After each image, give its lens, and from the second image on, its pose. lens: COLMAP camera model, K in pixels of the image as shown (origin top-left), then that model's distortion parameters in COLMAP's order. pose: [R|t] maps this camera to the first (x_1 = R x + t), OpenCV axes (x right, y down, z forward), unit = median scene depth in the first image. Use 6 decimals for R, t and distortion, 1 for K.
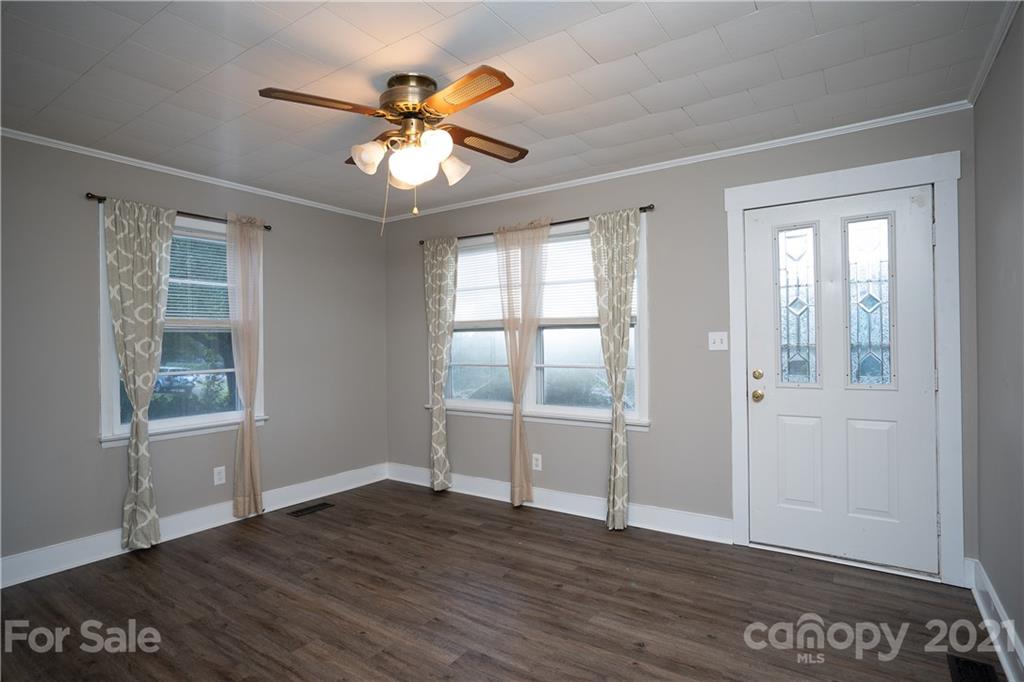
lens RADIAL K [[533.4, 0, 512.0], [0, 533.4, 341.0], [0, 0, 1]] dist [0.003584, 0.000532]
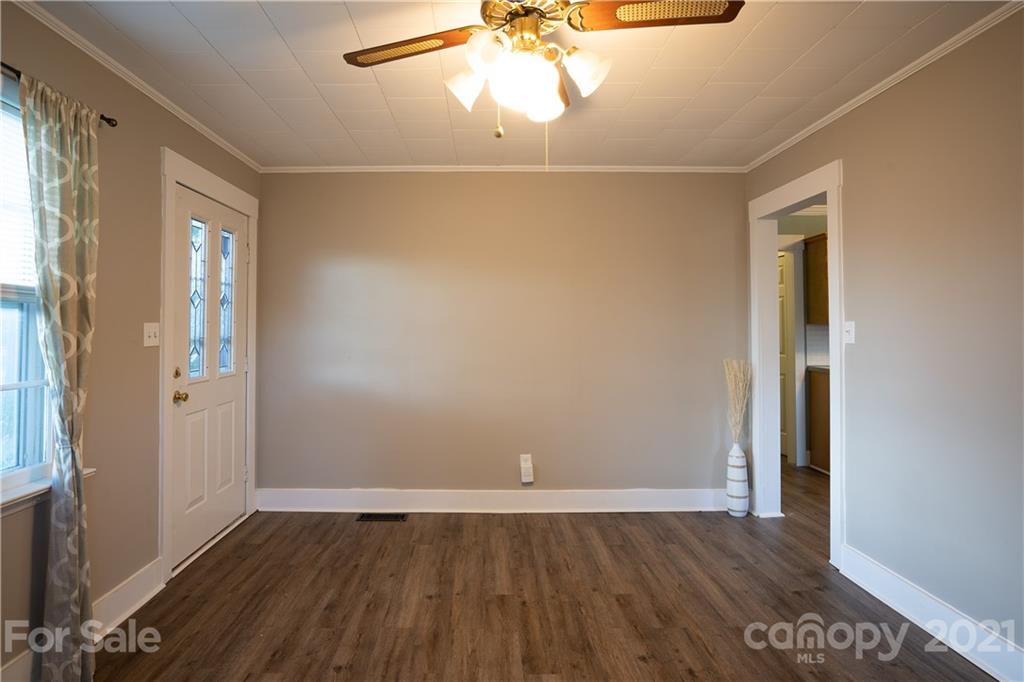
lens RADIAL K [[502.3, 0, 510.2], [0, 502.3, 326.8], [0, 0, 1]] dist [0.001407, 0.000091]
pose [[-0.555730, 0.013206, 0.831258, -0.611788], [0.009016, 0.999911, -0.009858, 0.001459], [-0.831314, 0.002016, -0.555799, 1.174388]]
